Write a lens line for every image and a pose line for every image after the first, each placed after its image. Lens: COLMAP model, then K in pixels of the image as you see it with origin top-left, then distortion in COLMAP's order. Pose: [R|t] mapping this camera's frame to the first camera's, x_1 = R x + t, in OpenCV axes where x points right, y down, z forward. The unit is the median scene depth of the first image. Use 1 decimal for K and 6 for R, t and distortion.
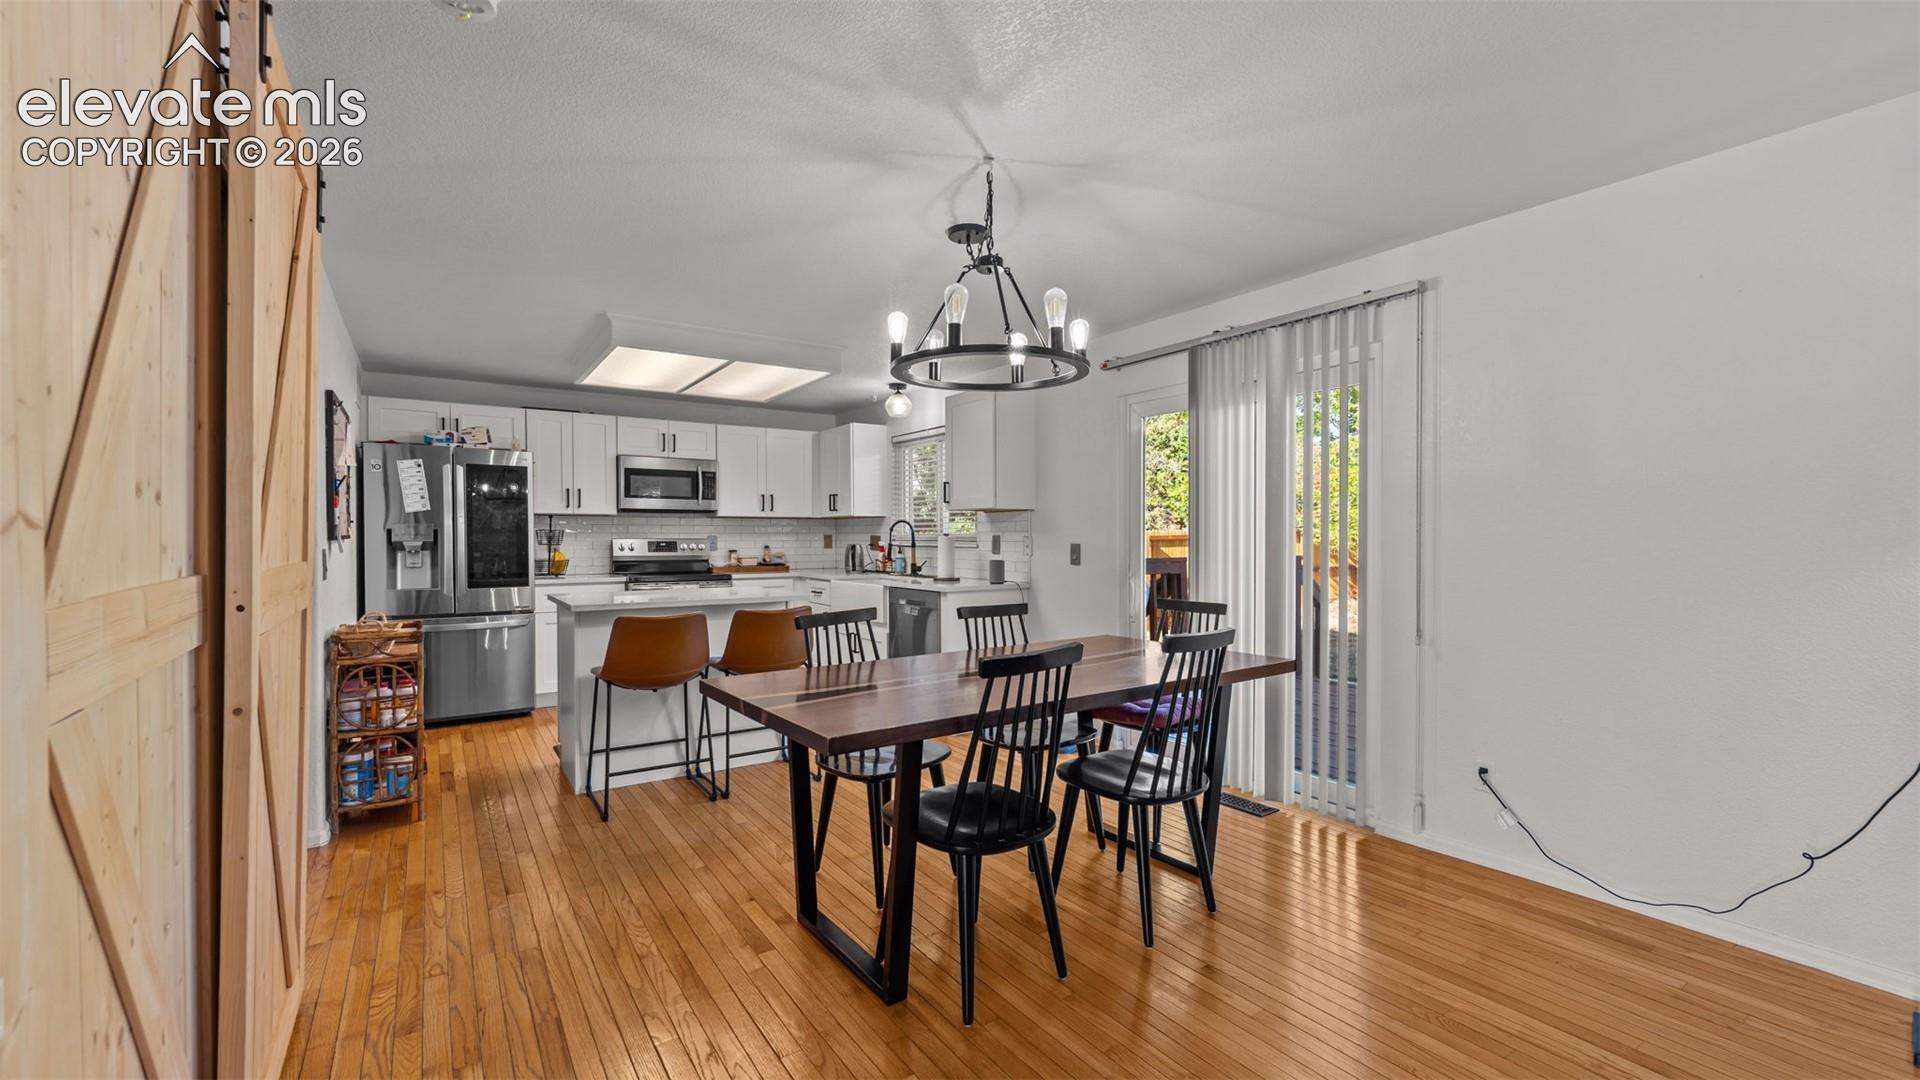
lens RADIAL K [[779.4, 0, 957.3], [0, 779.4, 548.1], [0, 0, 1]] dist [-0.000306, -0.000503]
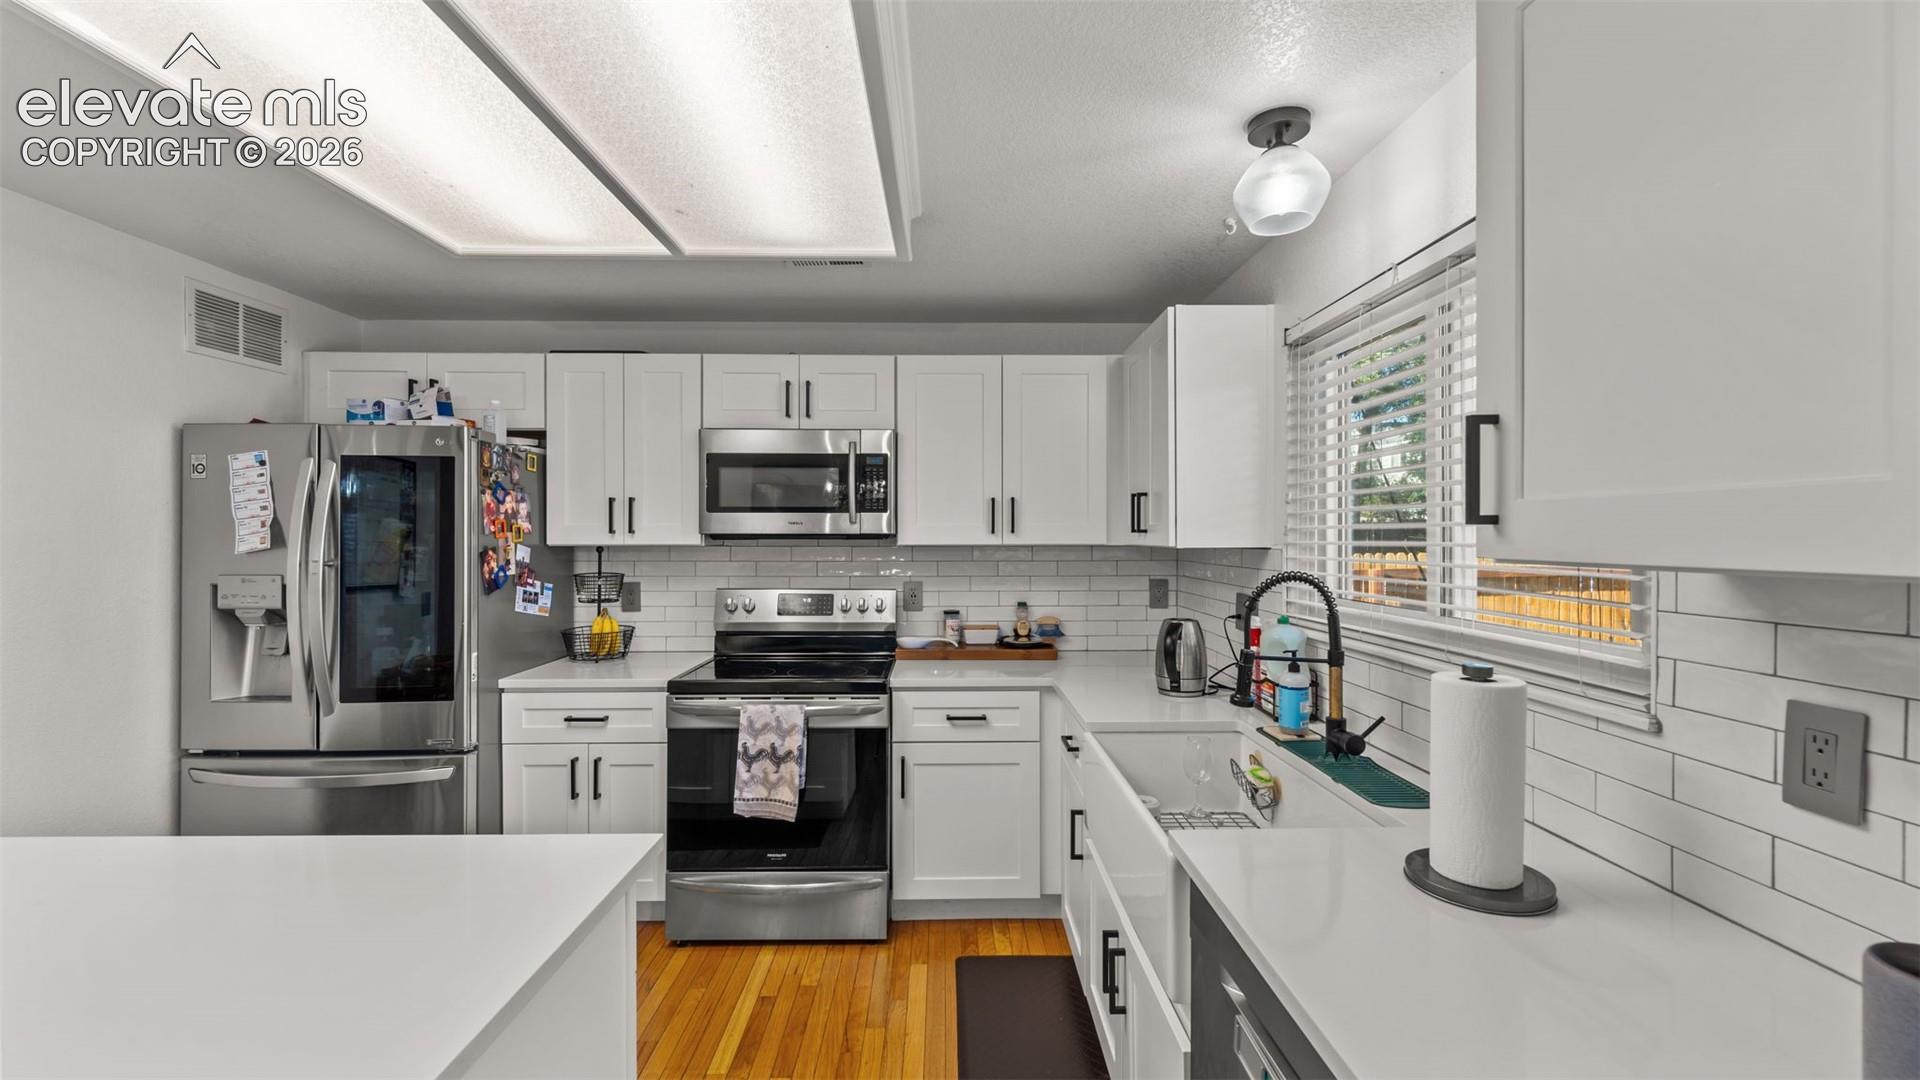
lens RADIAL K [[779.4, 0, 957.3], [0, 779.4, 539.6], [0, 0, 1]] dist [-0.000306, -0.000503]
pose [[0.840435, 0.002738, -0.541905, -0.017676], [-0.008651, 0.999928, -0.008365, -0.047750], [0.541843, 0.011718, 0.840398, 0.714193]]
